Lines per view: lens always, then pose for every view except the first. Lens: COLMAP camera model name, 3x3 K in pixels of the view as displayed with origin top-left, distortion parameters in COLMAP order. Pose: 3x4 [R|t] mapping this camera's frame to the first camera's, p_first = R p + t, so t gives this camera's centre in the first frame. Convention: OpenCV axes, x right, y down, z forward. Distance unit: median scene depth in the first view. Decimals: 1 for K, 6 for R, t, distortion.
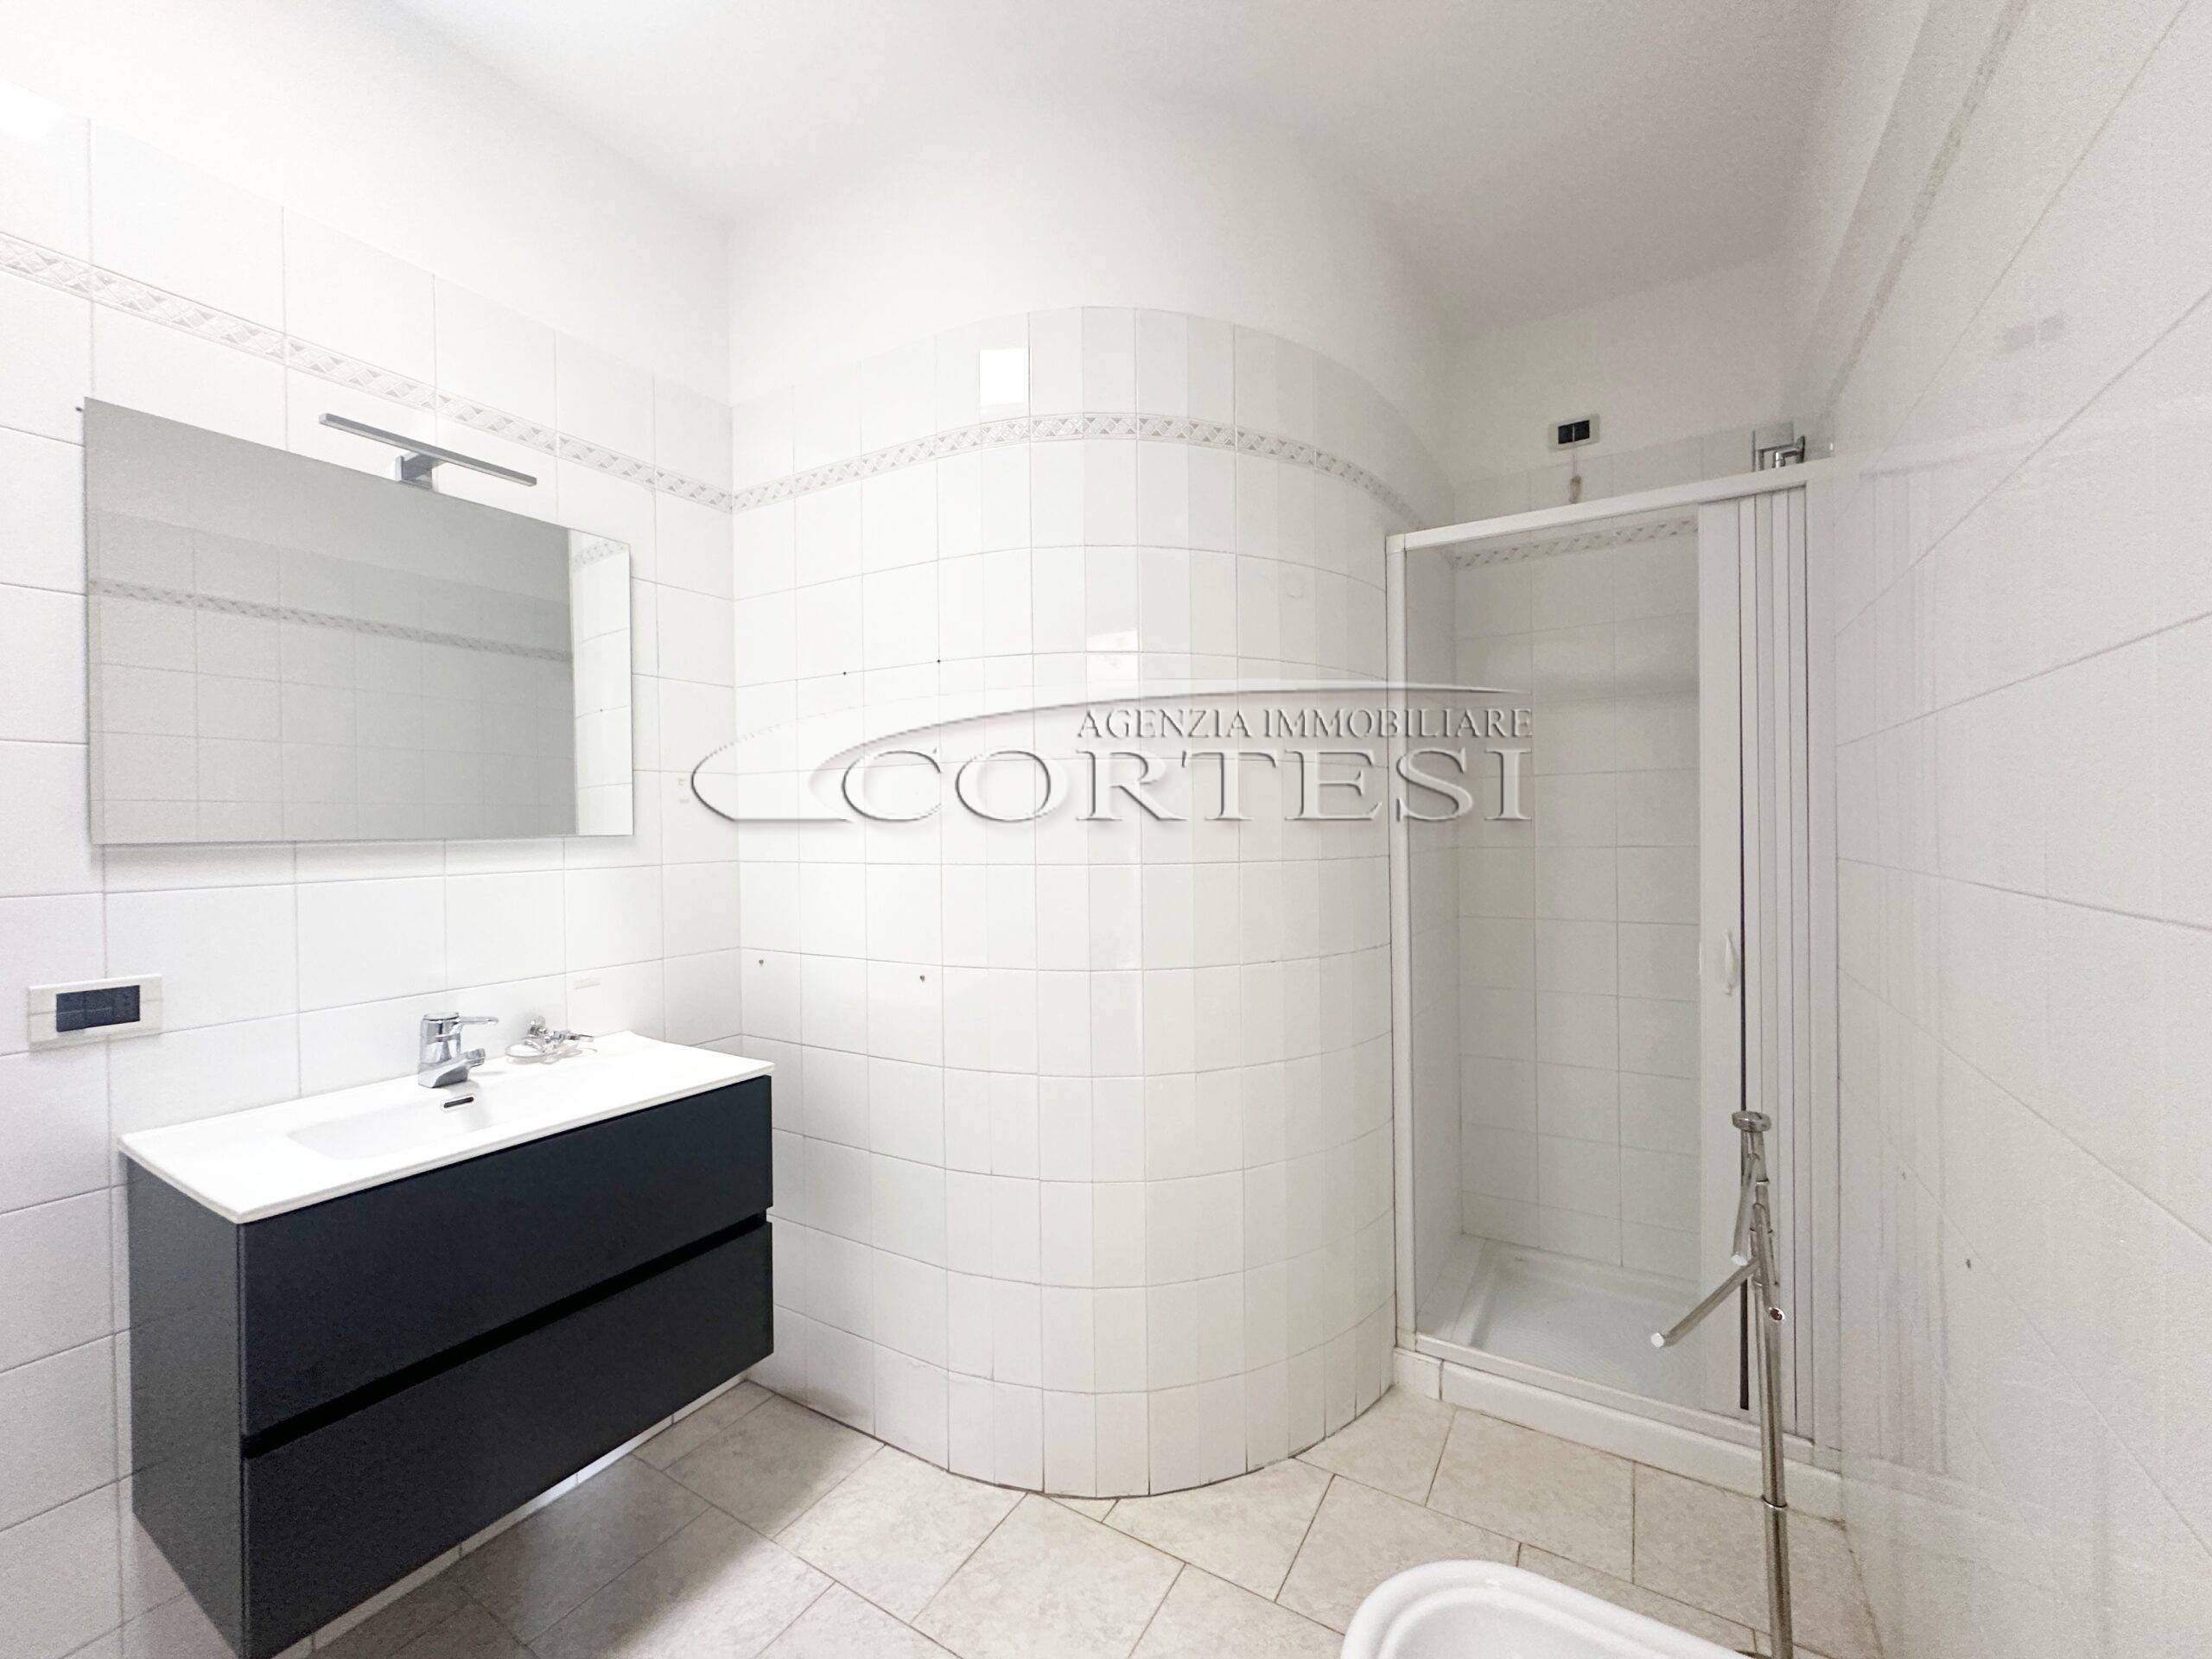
lens RADIAL K [[884.6, 0, 1106.1], [0, 884.6, 833.3], [0, 0, 1]] dist [-0.002325, -0.000338]
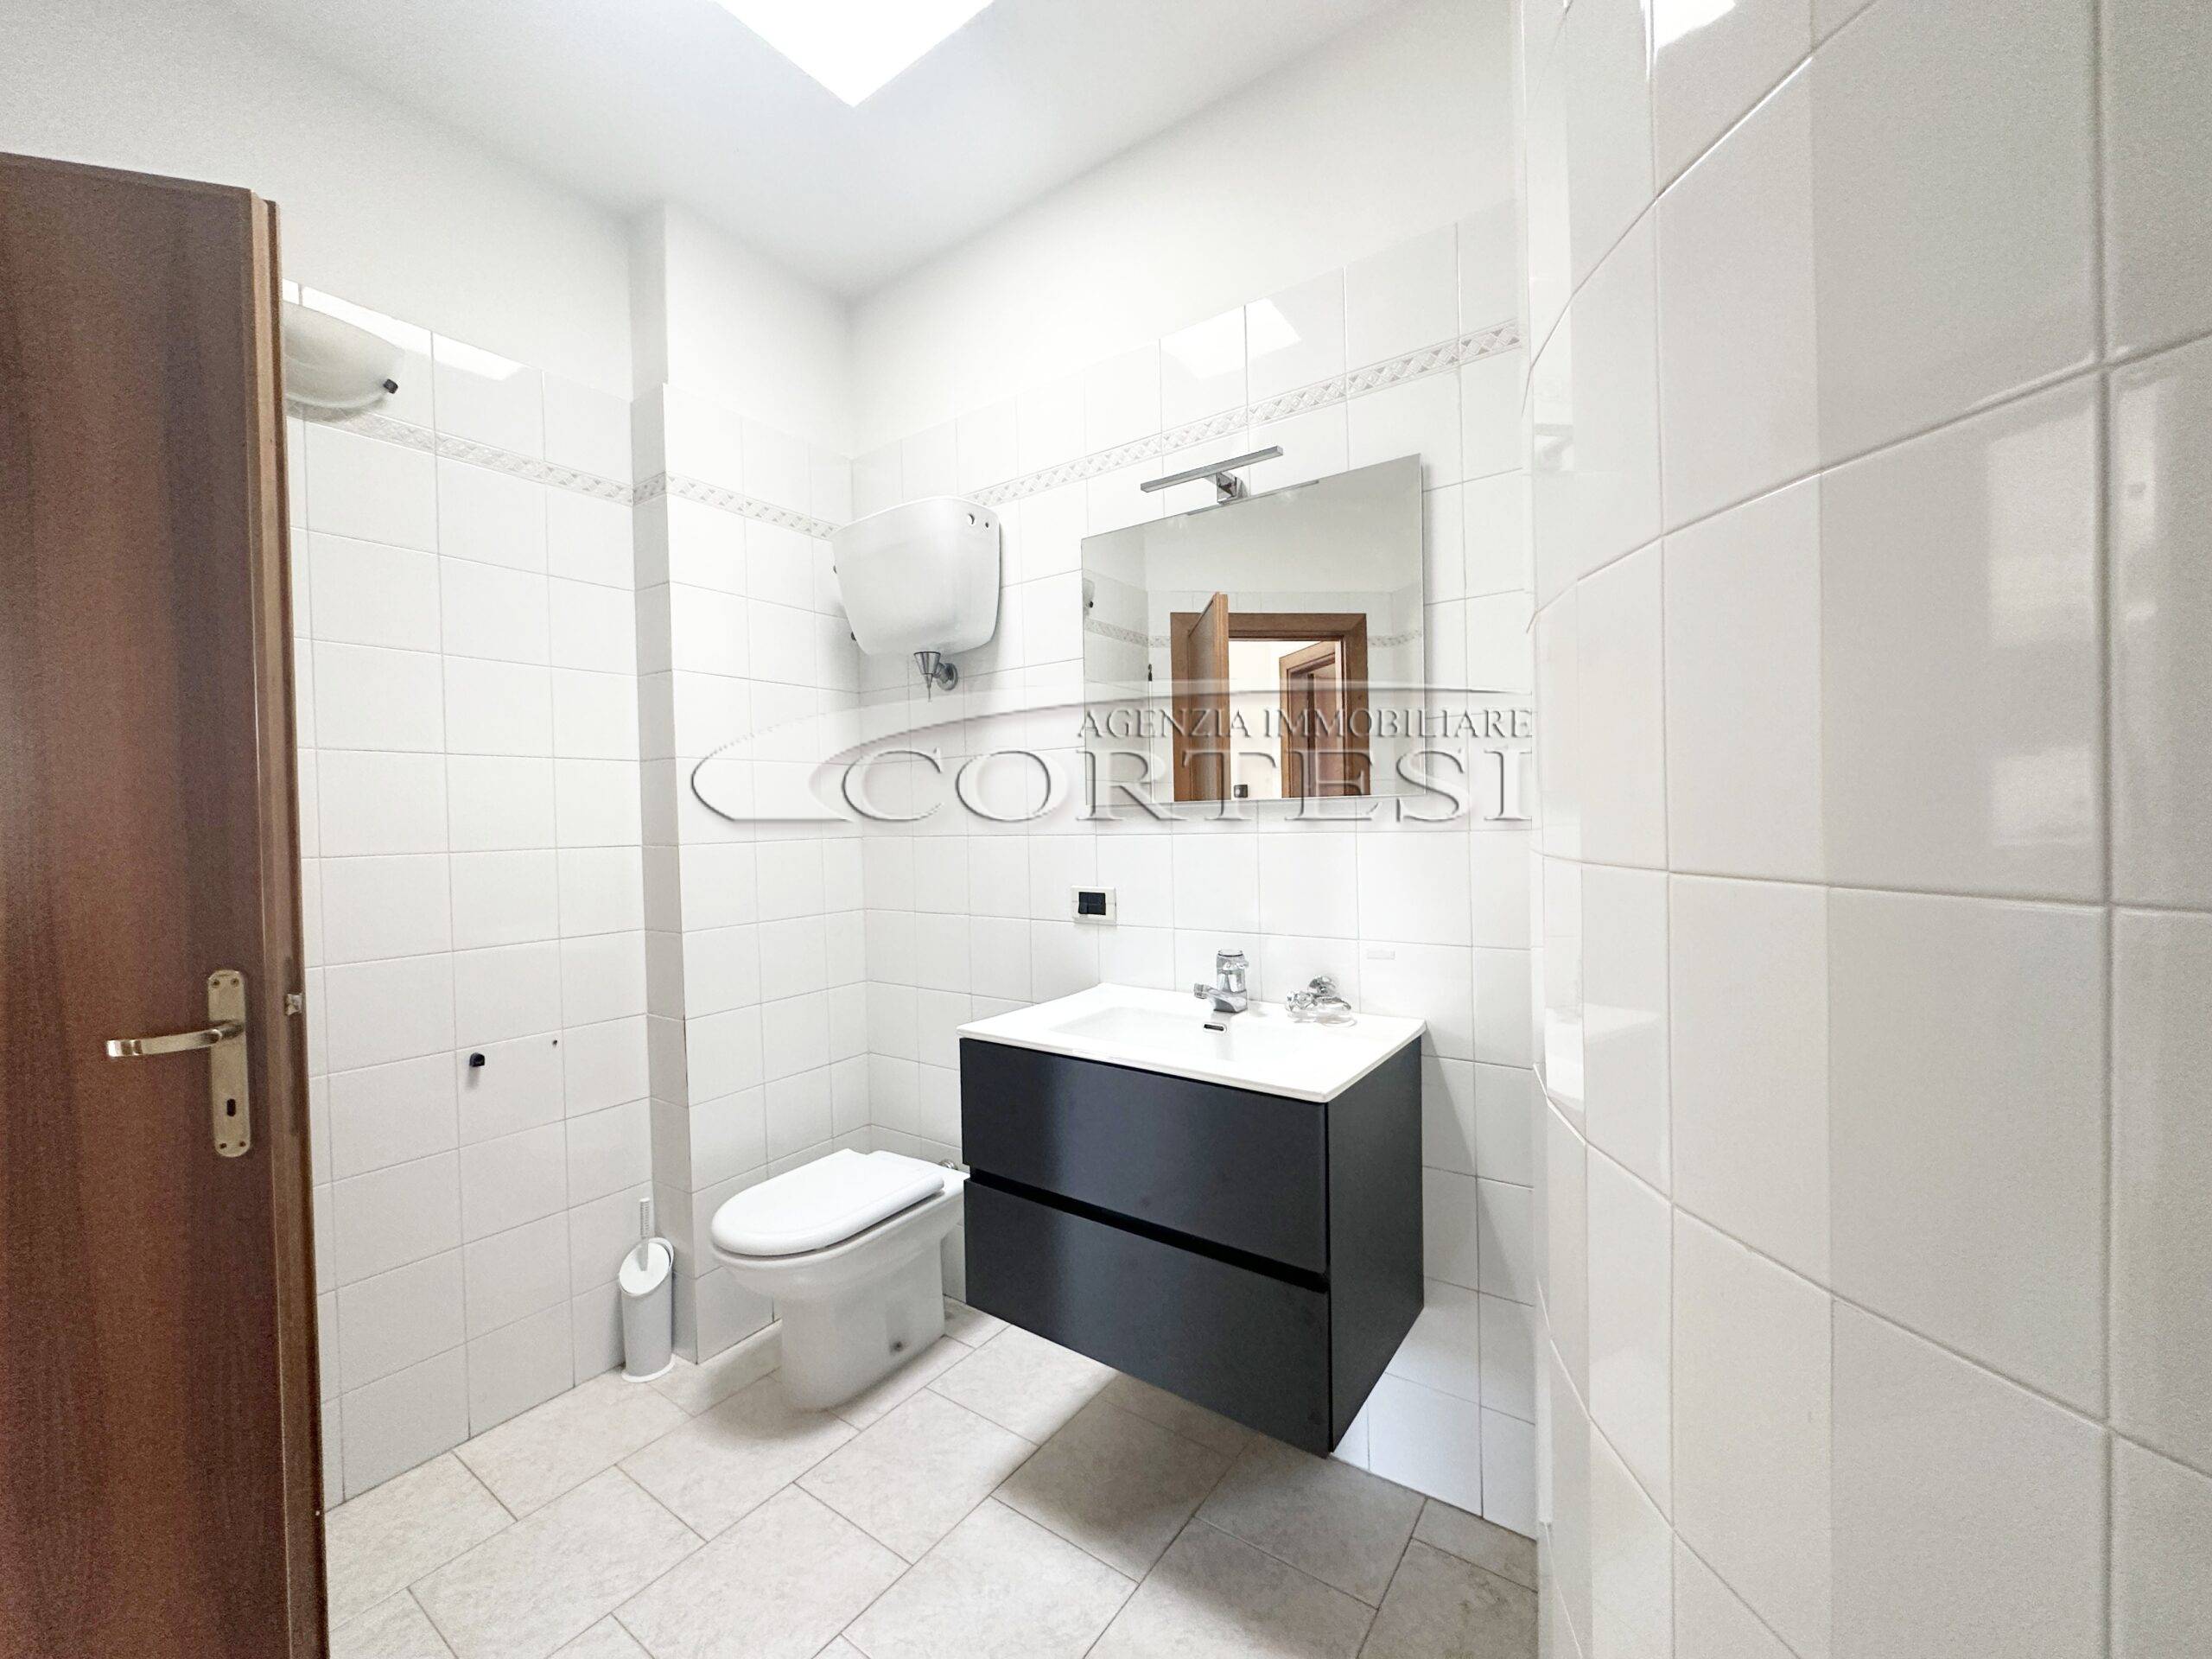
lens RADIAL K [[884.6, 0, 1104.0], [0, 884.6, 828.1], [0, 0, 1]] dist [-0.002325, -0.000338]
pose [[-0.082924, 0.030648, -0.996085, 0.465541], [0.016658, 0.999430, 0.029364, 0.005455], [0.996417, -0.014158, -0.083387, 1.026059]]
